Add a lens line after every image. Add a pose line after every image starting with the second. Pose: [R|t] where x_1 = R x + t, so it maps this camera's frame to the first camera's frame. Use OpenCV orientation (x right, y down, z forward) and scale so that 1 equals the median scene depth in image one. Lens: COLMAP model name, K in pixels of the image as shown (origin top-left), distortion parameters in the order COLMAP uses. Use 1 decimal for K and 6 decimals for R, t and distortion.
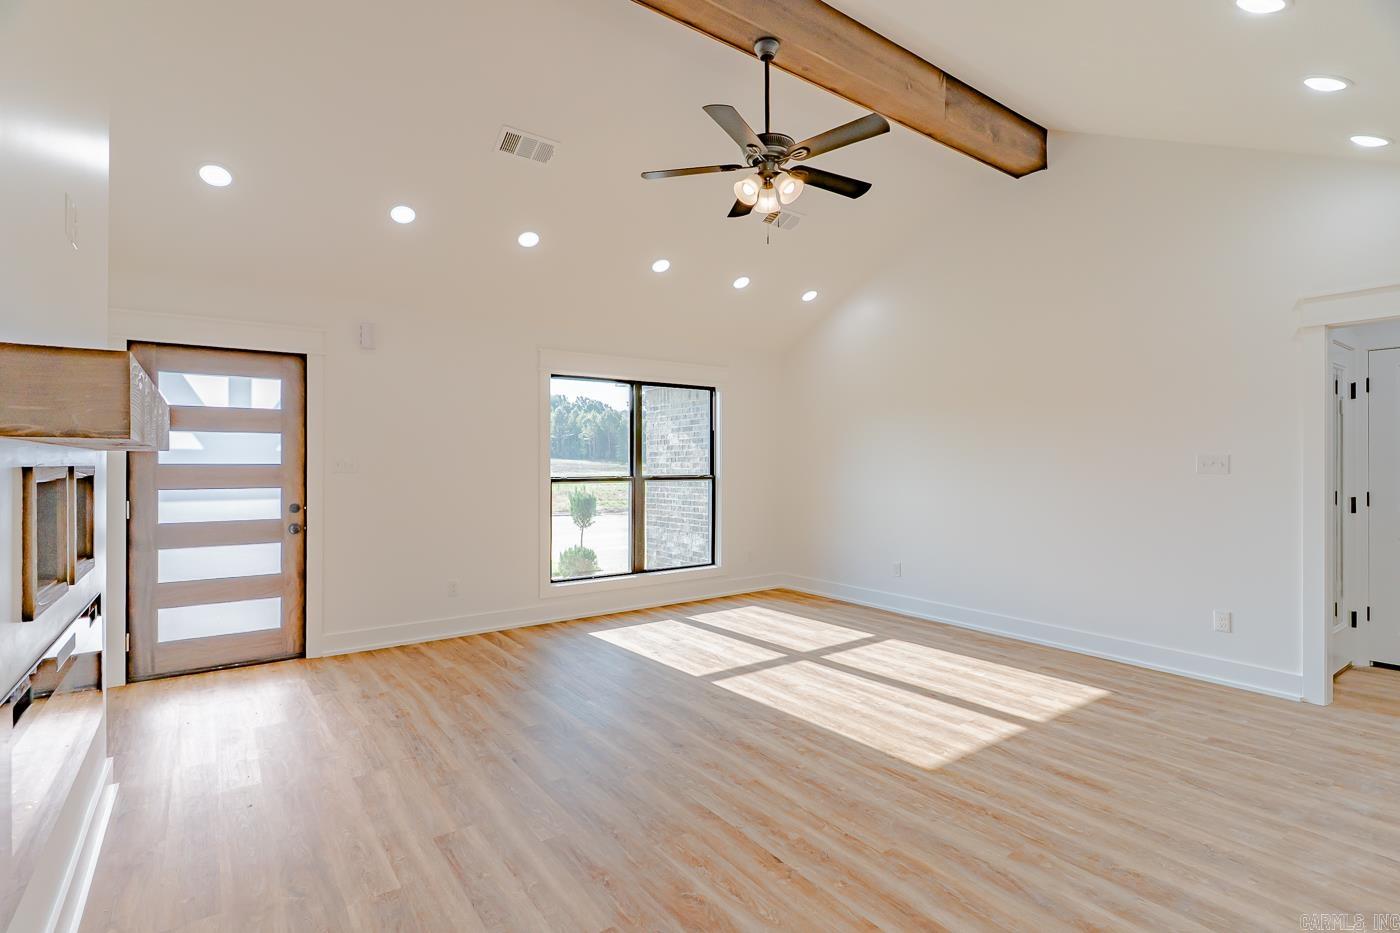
lens RADIAL K [[673.4, 0, 679.1], [0, 673.4, 464.2], [0, 0, 1]] dist [-0.002152, 0.002025]
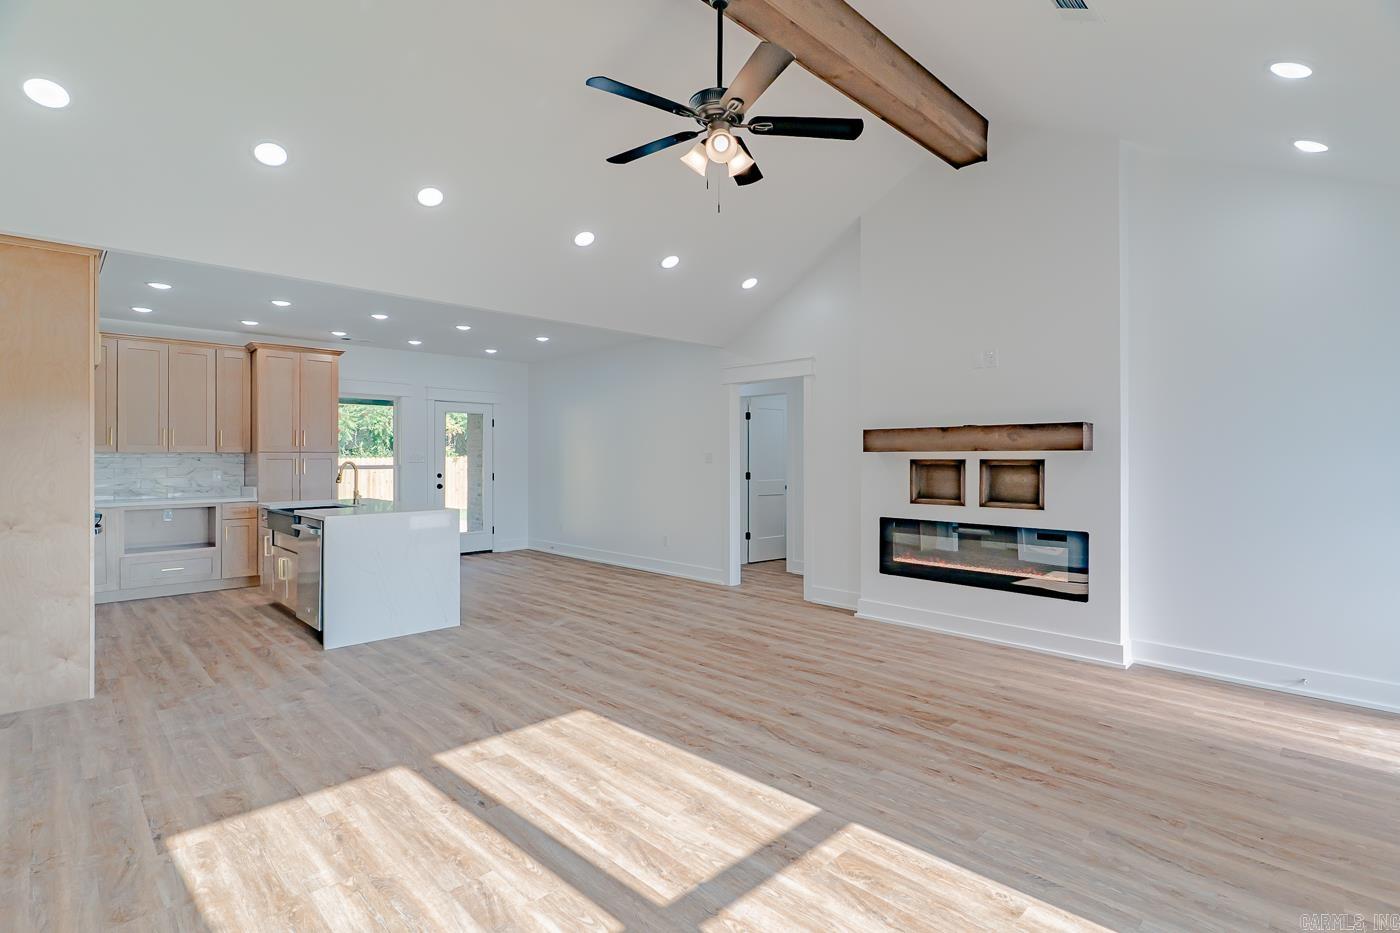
lens RADIAL K [[673.4, 0, 703.0], [0, 673.4, 449.2], [0, 0, 1]] dist [-0.002152, 0.002025]
pose [[-0.984745, -0.002641, -0.173984, 0.269926], [-0.000285, 0.999908, -0.013564, 0.000438], [0.174004, -0.013308, -0.984655, 1.642717]]
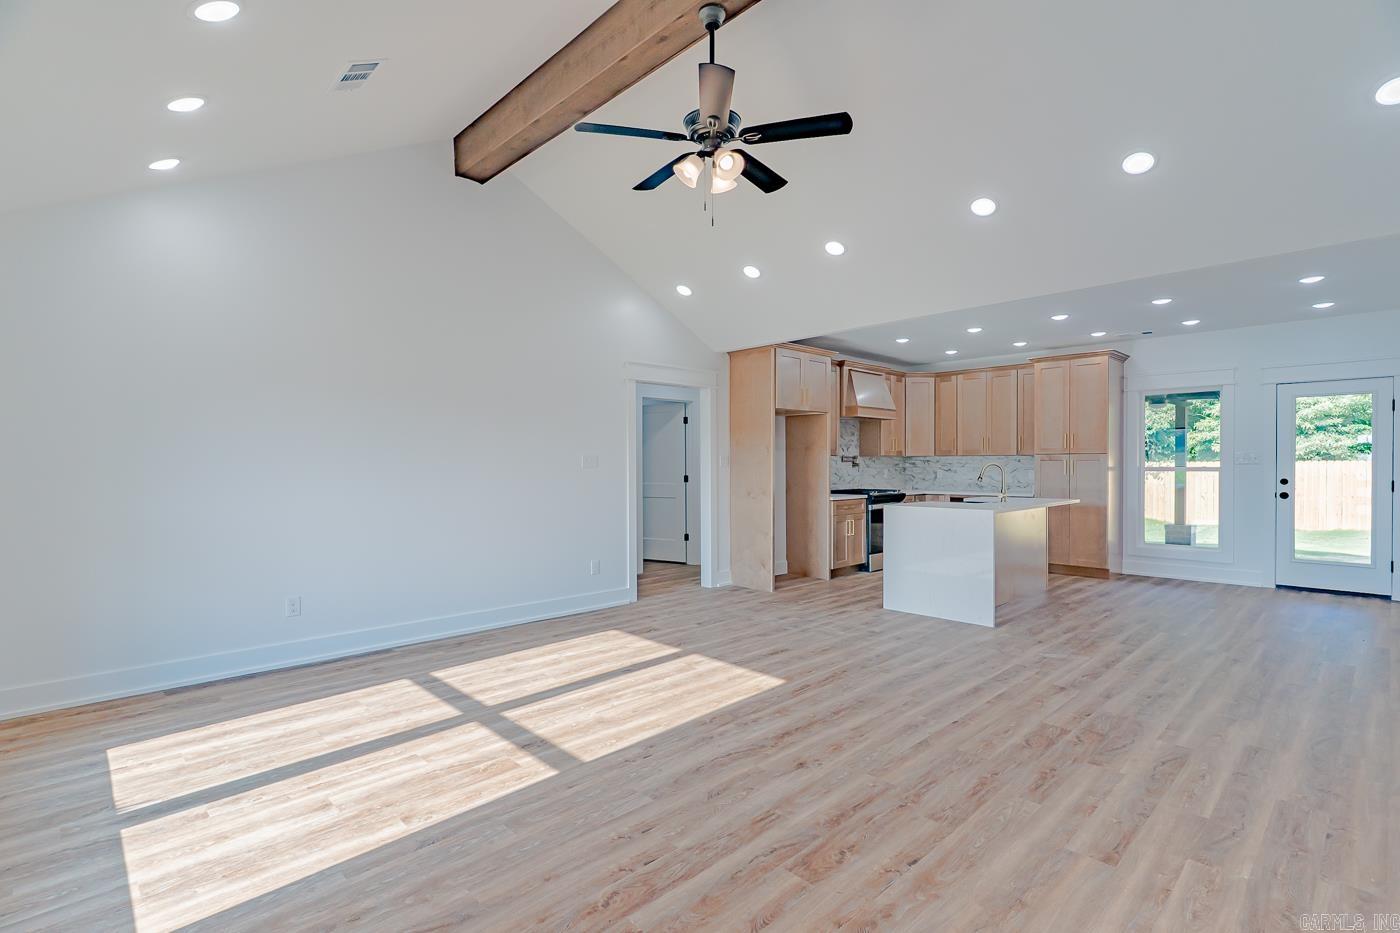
lens RADIAL K [[673.4, 0, 707.0], [0, 673.4, 466.0], [0, 0, 1]] dist [-0.002152, 0.002025]
pose [[-0.167803, -0.005897, 0.985803, -0.703998], [0.004048, 0.999970, 0.006671, 0.001981], [-0.985812, 0.005110, -0.167774, 1.020182]]
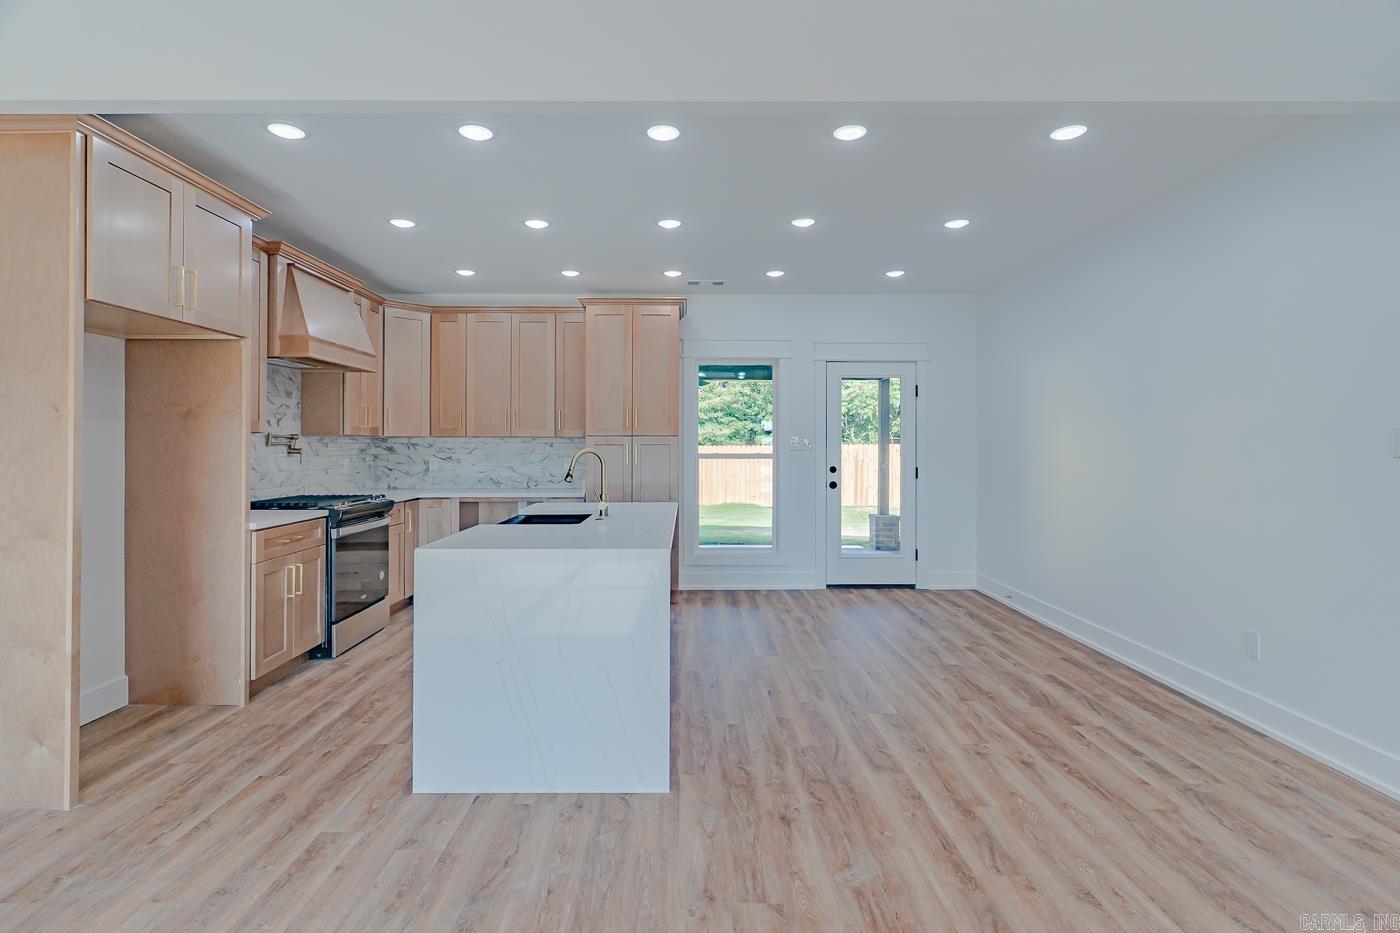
lens RADIAL K [[673.4, 0, 683.9], [0, 673.4, 444.8], [0, 0, 1]] dist [-0.002152, 0.002025]
pose [[-0.820916, -0.002623, 0.571043, 0.136719], [-0.002731, 0.999996, 0.000668, 0.001218], [-0.571042, -0.001011, -0.820920, 0.757126]]
